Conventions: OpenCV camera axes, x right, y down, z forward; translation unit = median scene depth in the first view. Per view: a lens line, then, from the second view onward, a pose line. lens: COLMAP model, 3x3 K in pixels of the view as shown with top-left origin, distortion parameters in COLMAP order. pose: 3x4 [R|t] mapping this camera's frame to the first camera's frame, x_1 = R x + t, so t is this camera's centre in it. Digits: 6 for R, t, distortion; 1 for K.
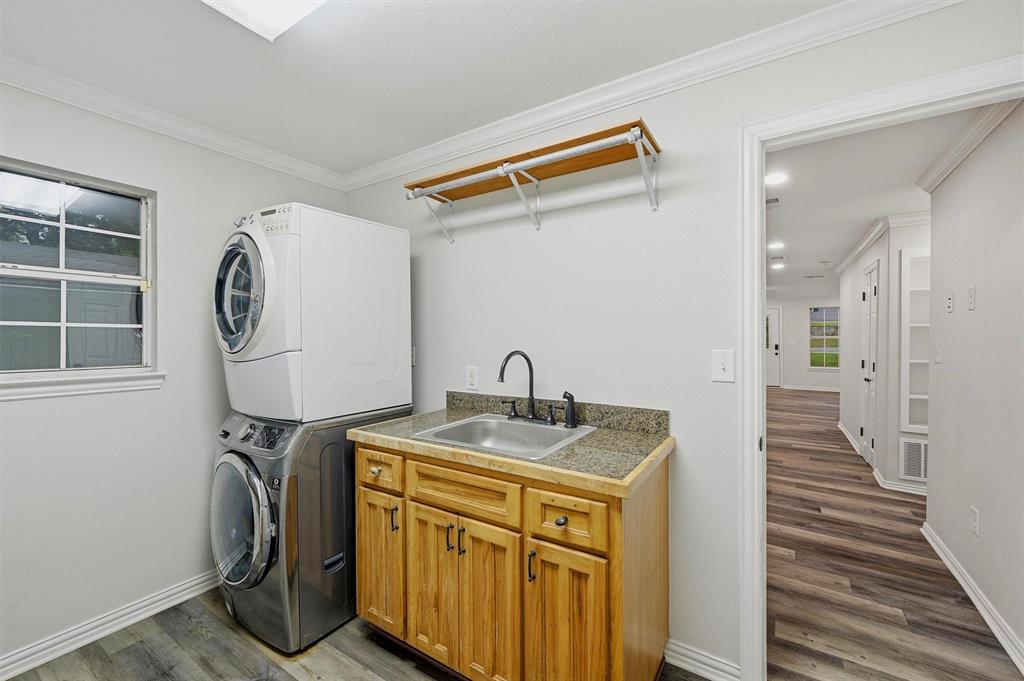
lens RADIAL K [[411.3, 0, 512.4], [0, 411.3, 339.9], [0, 0, 1]] dist [0.000081, 0.001026]
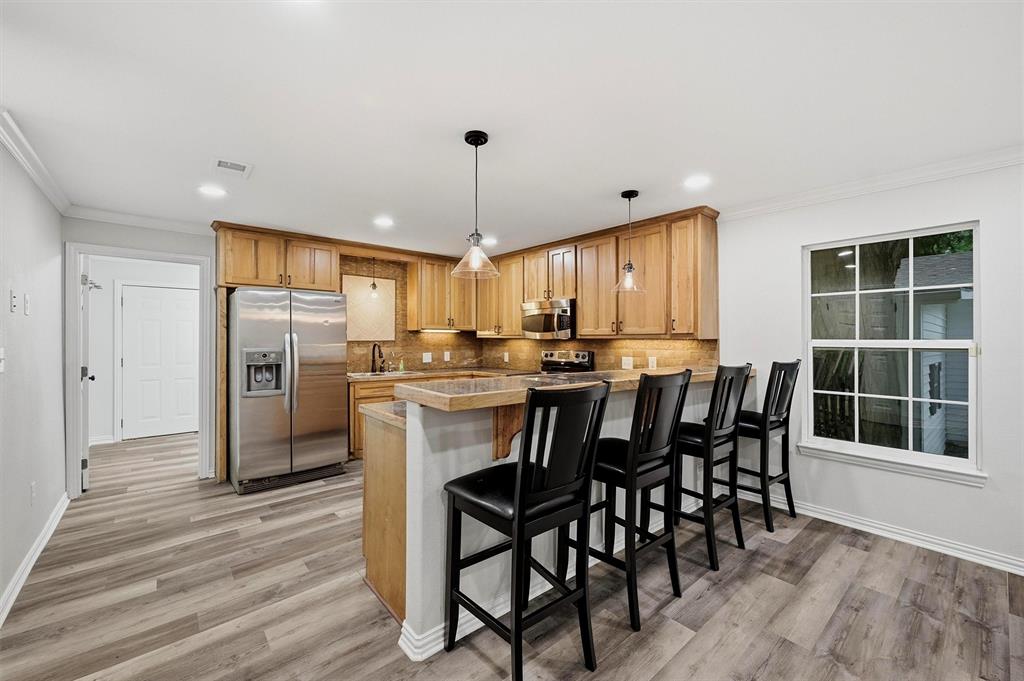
lens RADIAL K [[411.3, 0, 512.7], [0, 411.3, 341.7], [0, 0, 1]] dist [0.000081, 0.001026]
pose [[-0.276082, 0.011339, -0.961067, 1.462146], [-0.002214, 0.999920, 0.012433, -0.015222], [0.961132, 0.005560, -0.276035, 2.072216]]
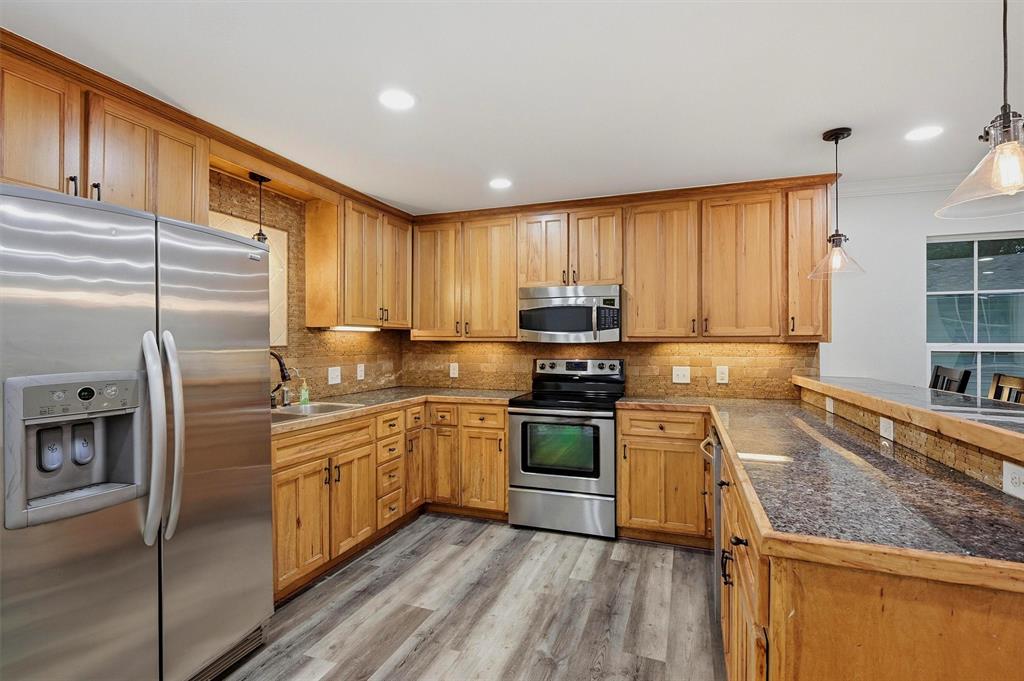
lens RADIAL K [[472.7, 0, 512.2], [0, 472.7, 338.9], [0, 0, 1]] dist [0.000936, -0.000198]
pose [[0.227832, 0.000501, -0.973700, 1.034477], [-0.003730, 0.999993, -0.000358, -0.014965], [0.973693, 0.003713, 0.227832, 1.285250]]
